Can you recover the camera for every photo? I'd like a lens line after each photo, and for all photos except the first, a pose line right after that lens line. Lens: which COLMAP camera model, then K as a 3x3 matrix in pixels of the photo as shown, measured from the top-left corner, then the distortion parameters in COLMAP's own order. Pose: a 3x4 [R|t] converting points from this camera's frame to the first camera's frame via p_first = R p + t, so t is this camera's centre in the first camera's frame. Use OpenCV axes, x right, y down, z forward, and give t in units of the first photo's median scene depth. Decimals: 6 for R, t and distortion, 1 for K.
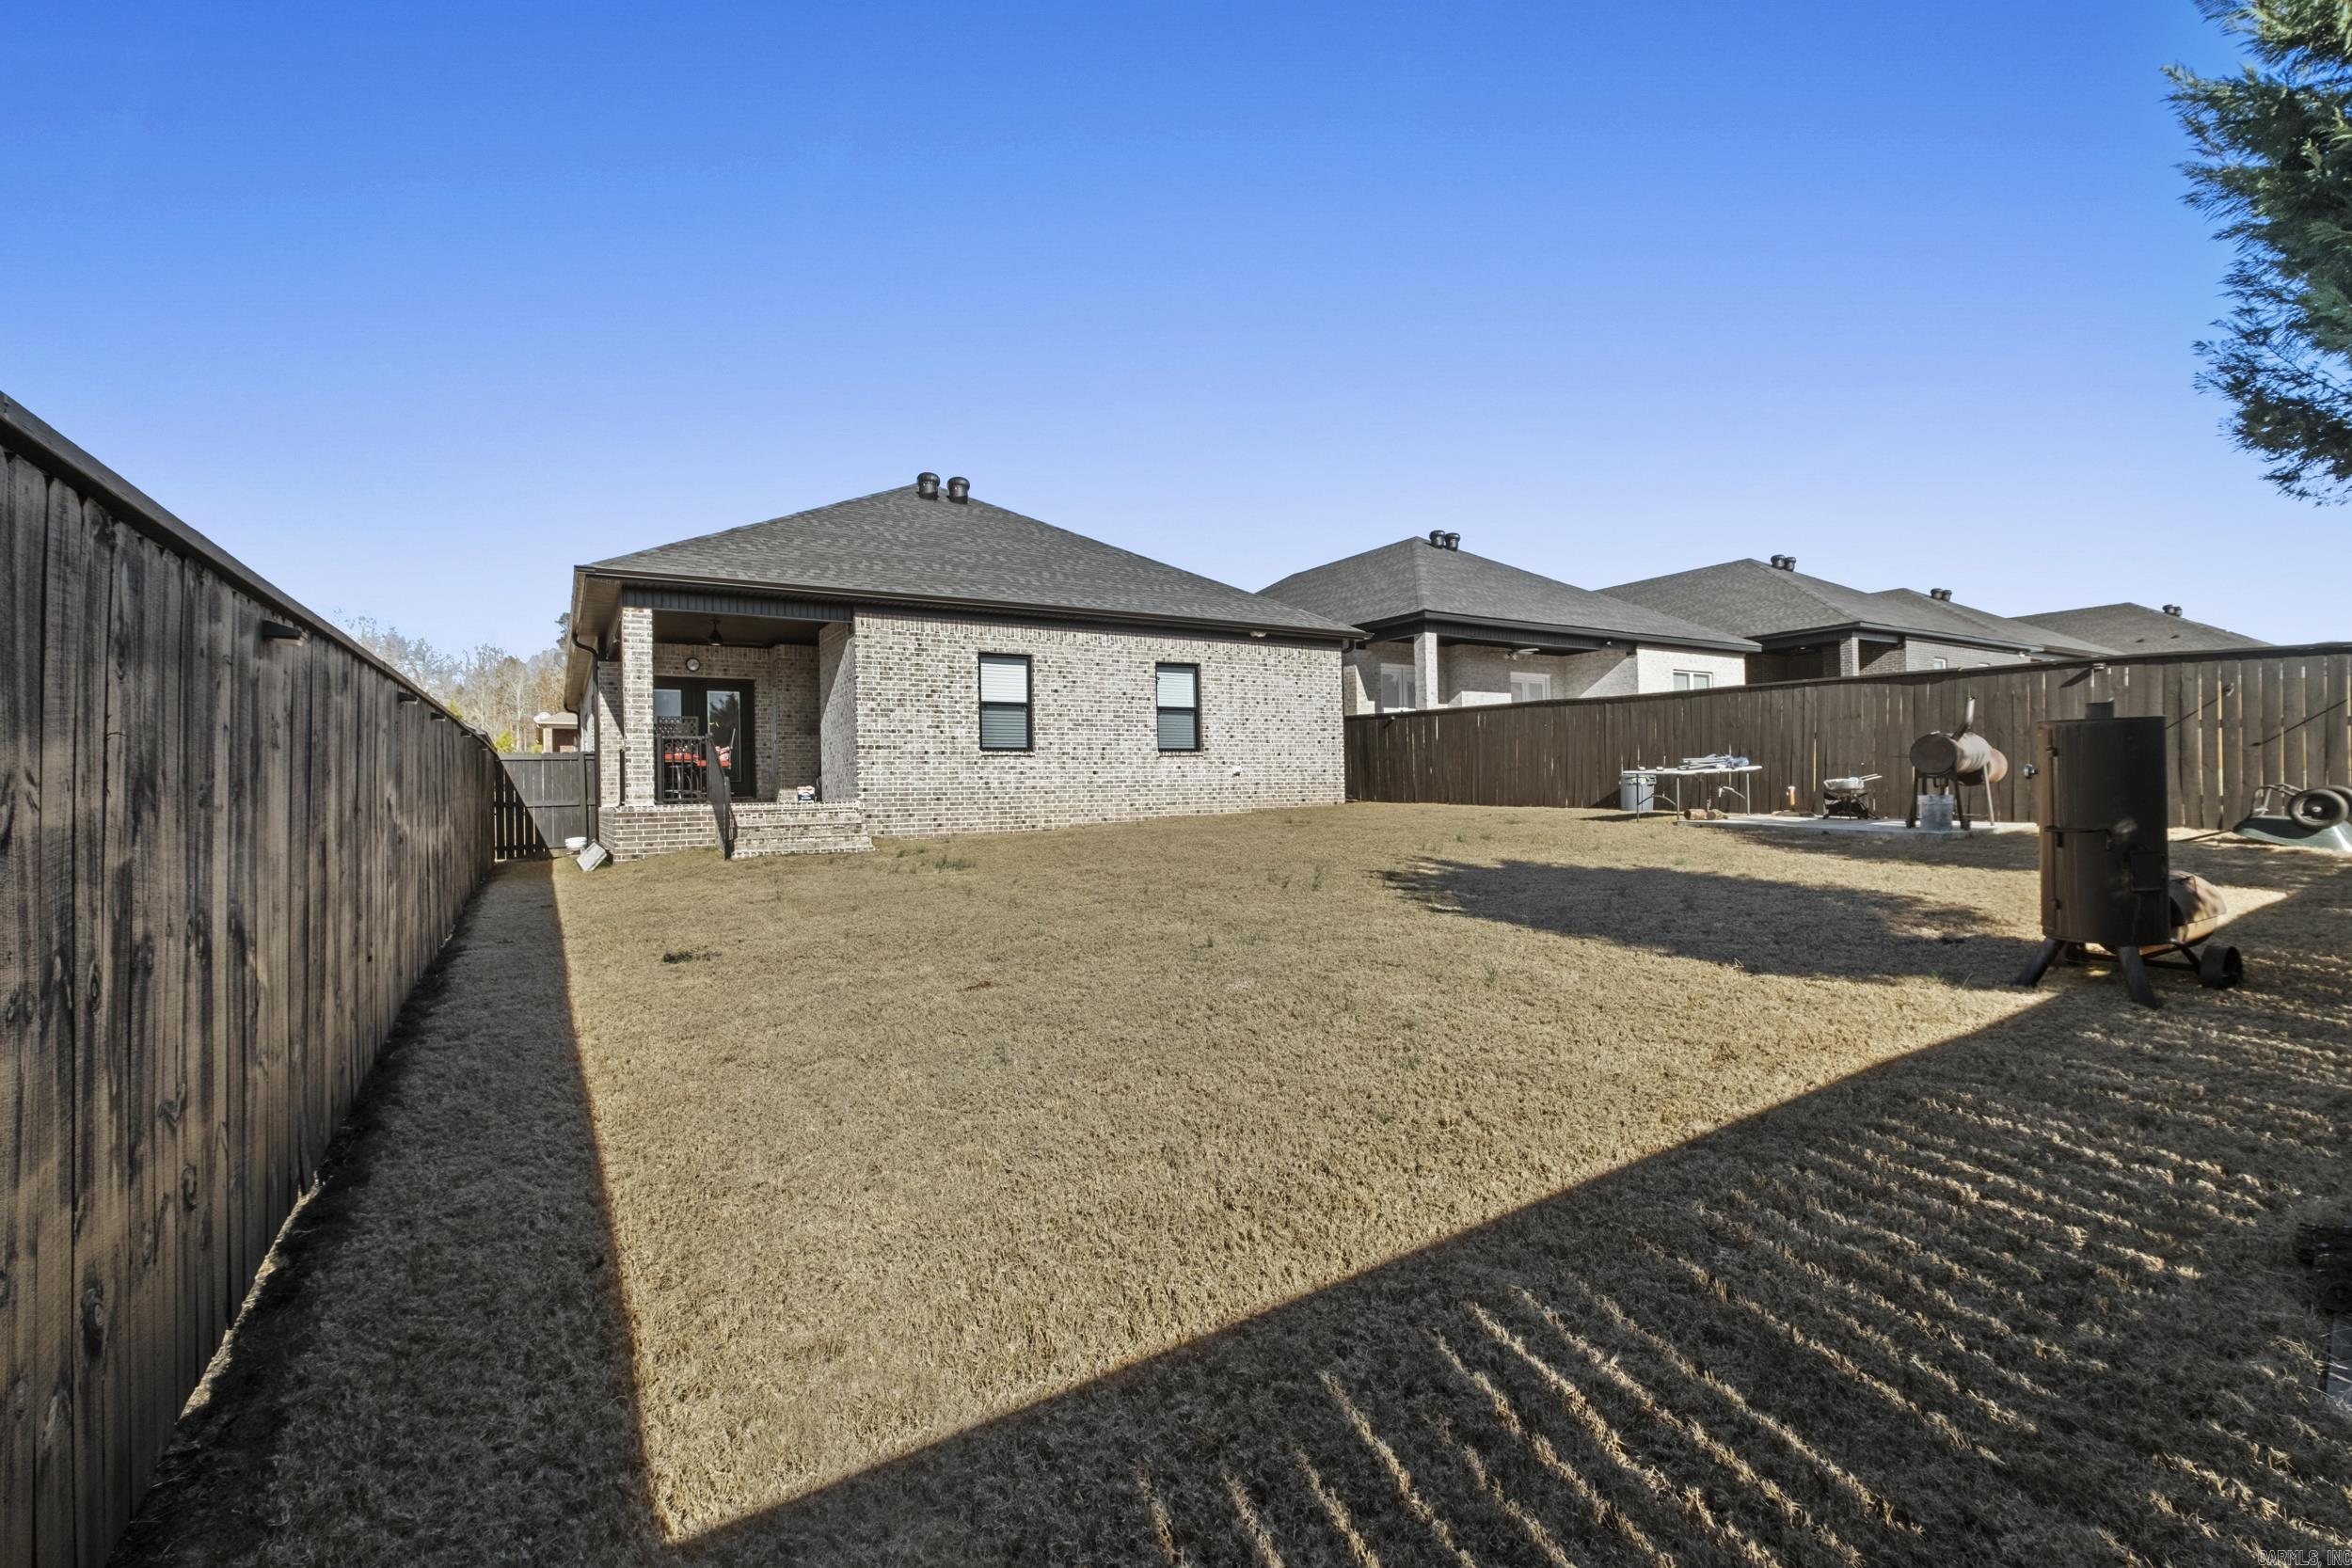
lens RADIAL K [[1021.1, 0, 1172.4], [0, 1021.1, 781.0], [0, 0, 1]] dist [-0.013142, 0.000997]
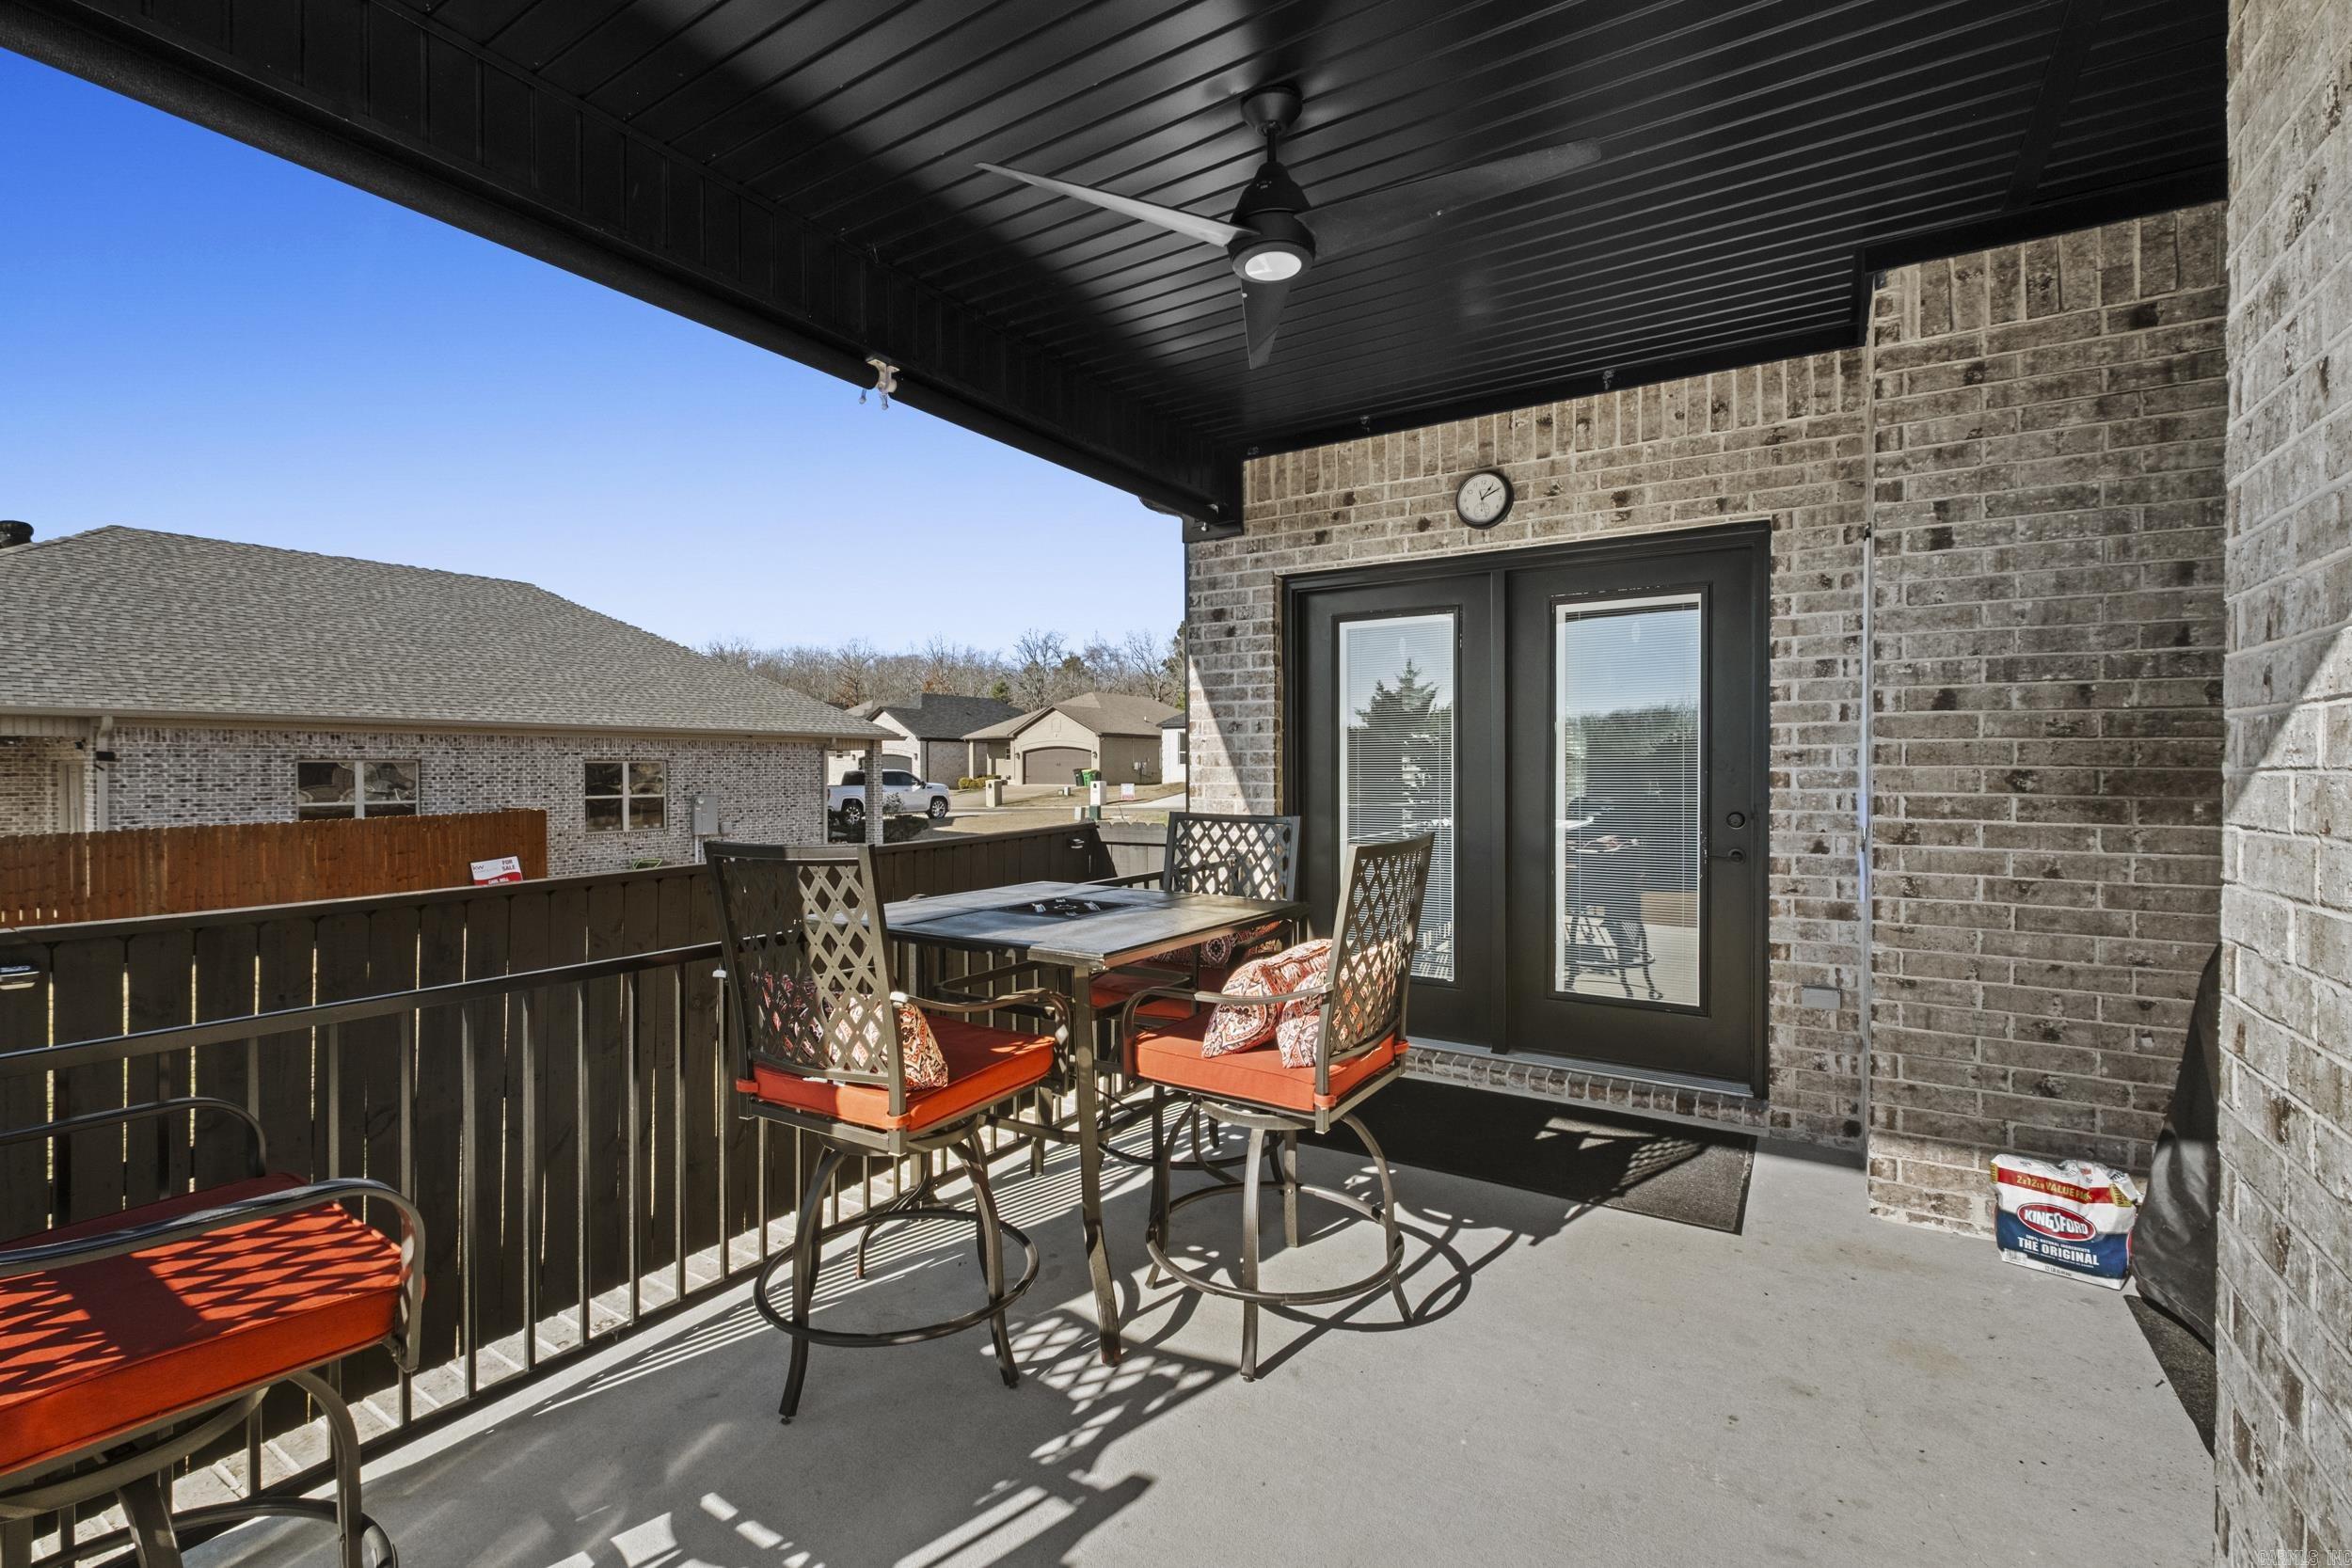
lens RADIAL K [[1021.1, 0, 1160.5], [0, 1021.1, 776.1], [0, 0, 1]] dist [-0.013142, 0.000997]
pose [[0.415877, 0.032790, -0.908829, -0.284506], [0.003562, 0.999283, 0.037684, -0.059122], [0.909414, -0.018909, 0.415463, 0.829784]]
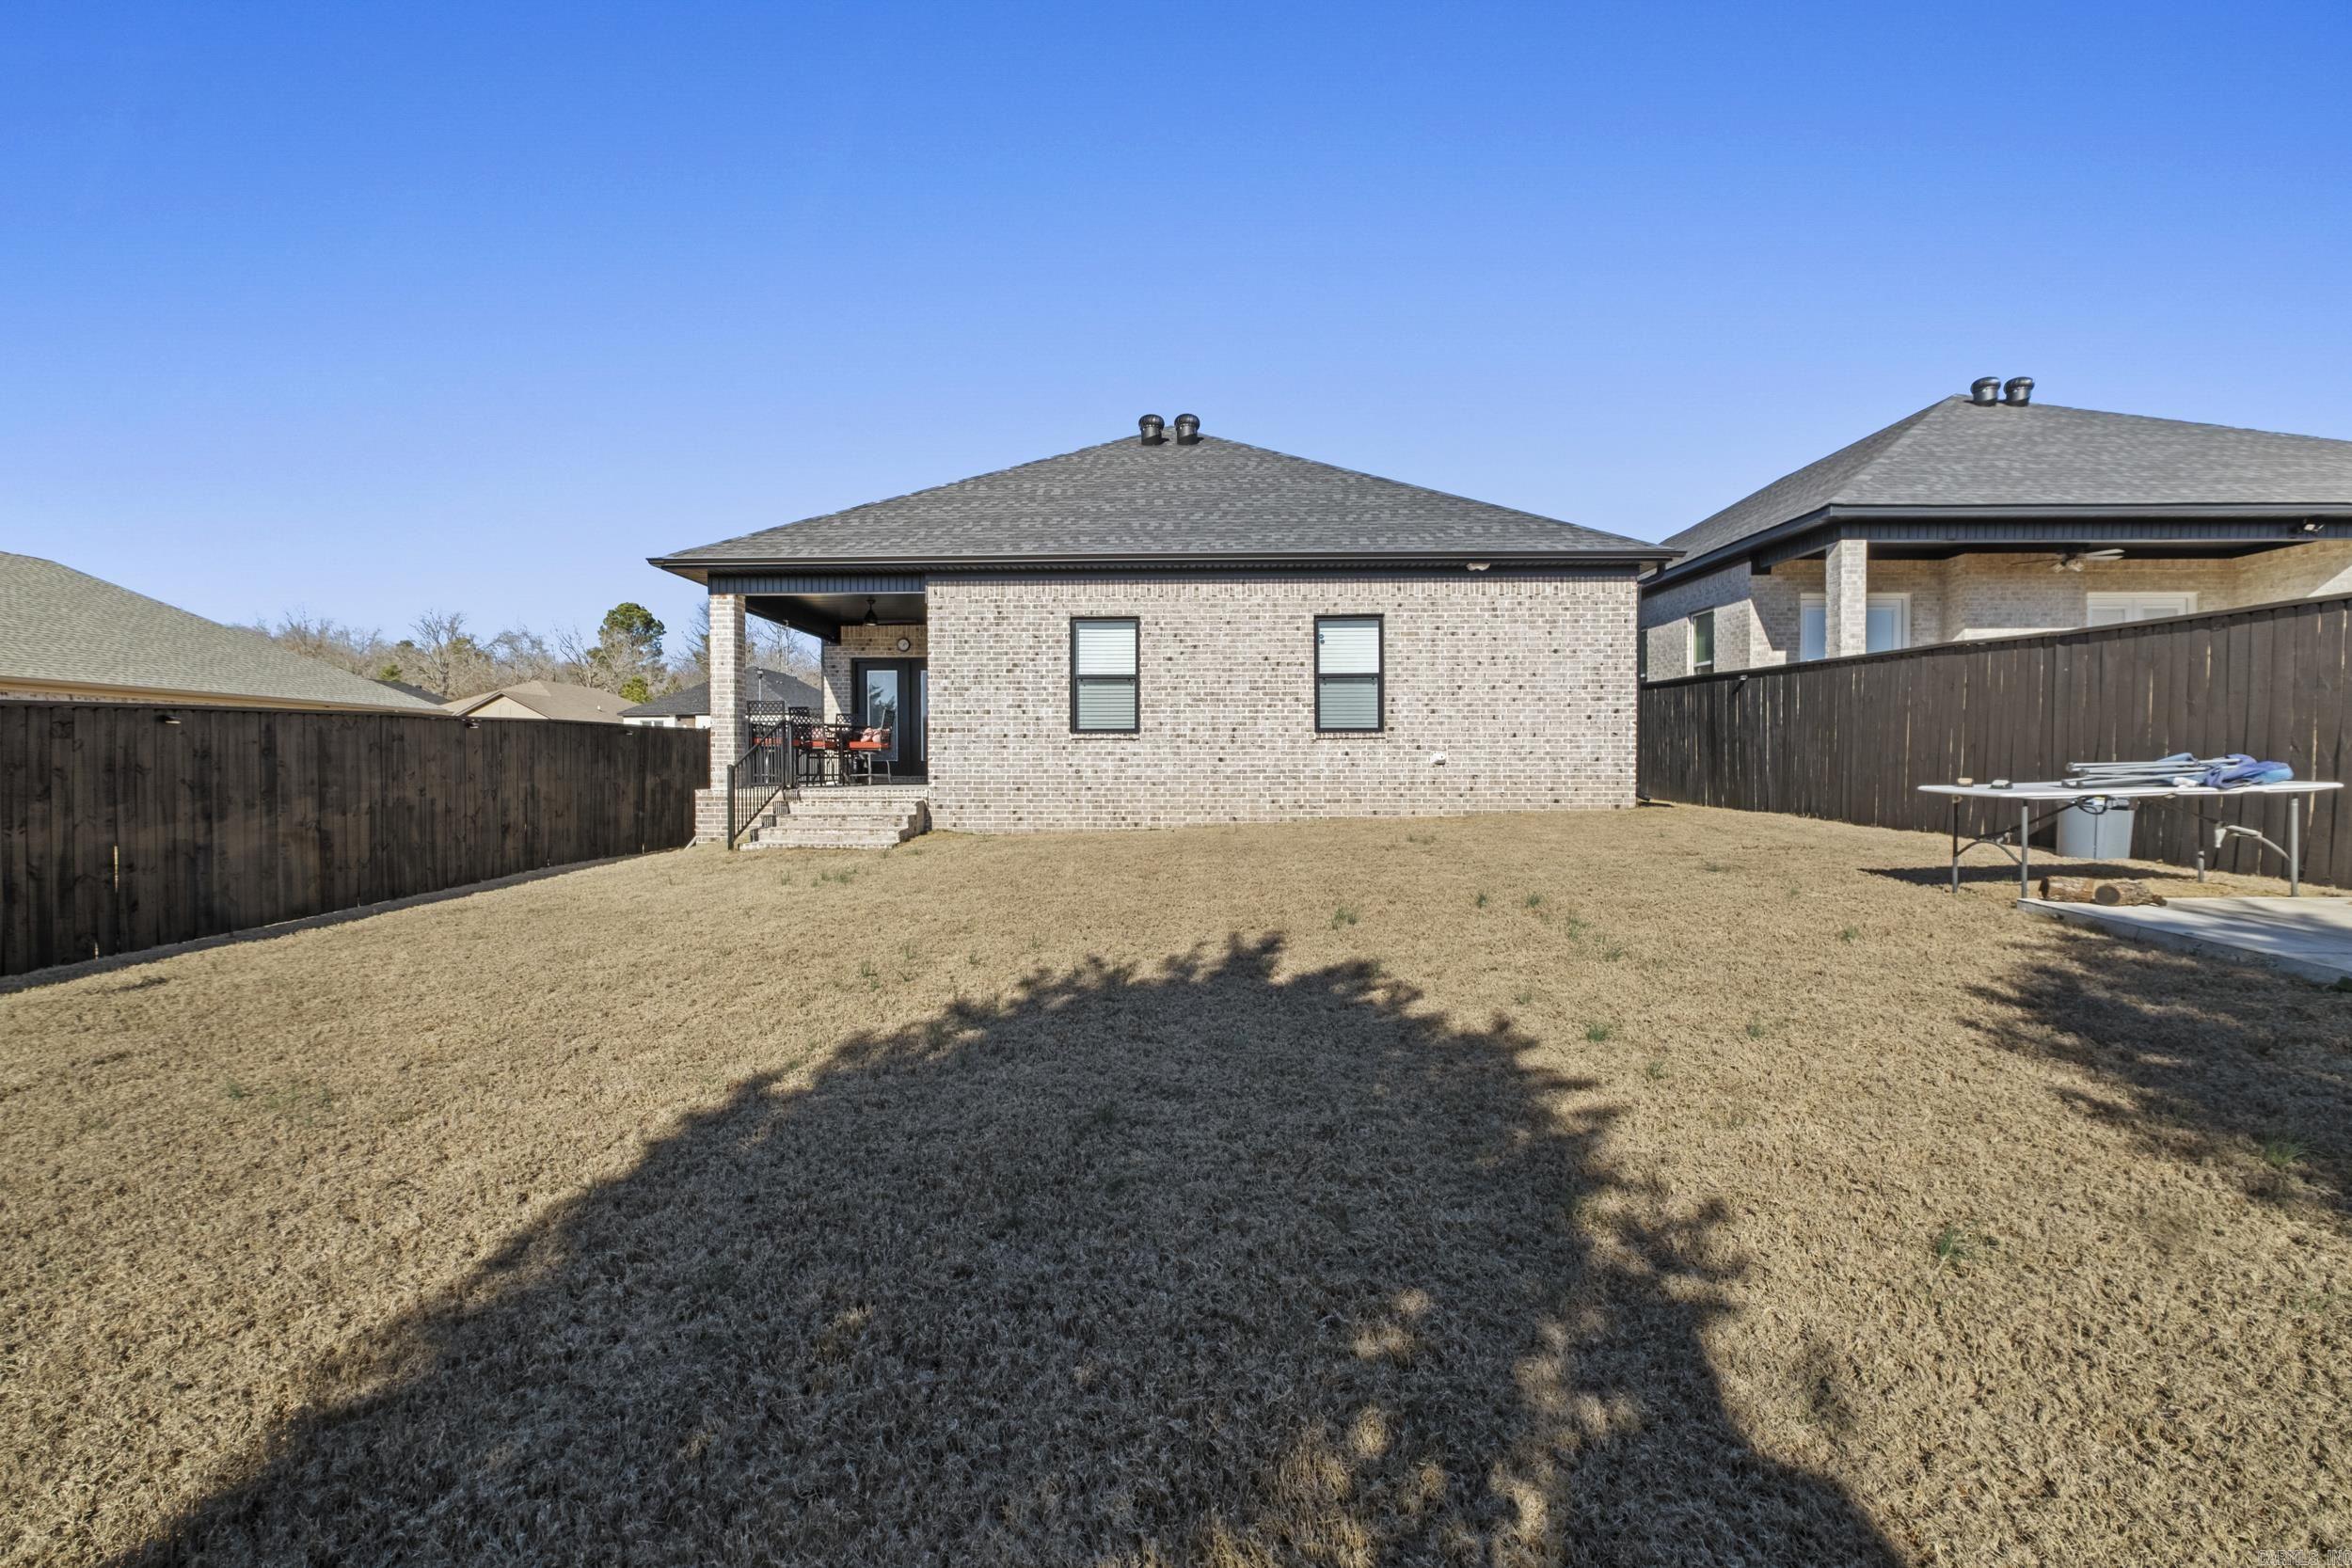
lens RADIAL K [[1021.1, 0, 1178.0], [0, 1021.1, 777.9], [0, 0, 1]] dist [-0.013142, 0.000997]
pose [[0.833097, 0.027720, -0.552432, 0.317778], [-0.009403, 0.999309, 0.035963, -0.021265], [0.553047, -0.024766, 0.832782, 0.303197]]
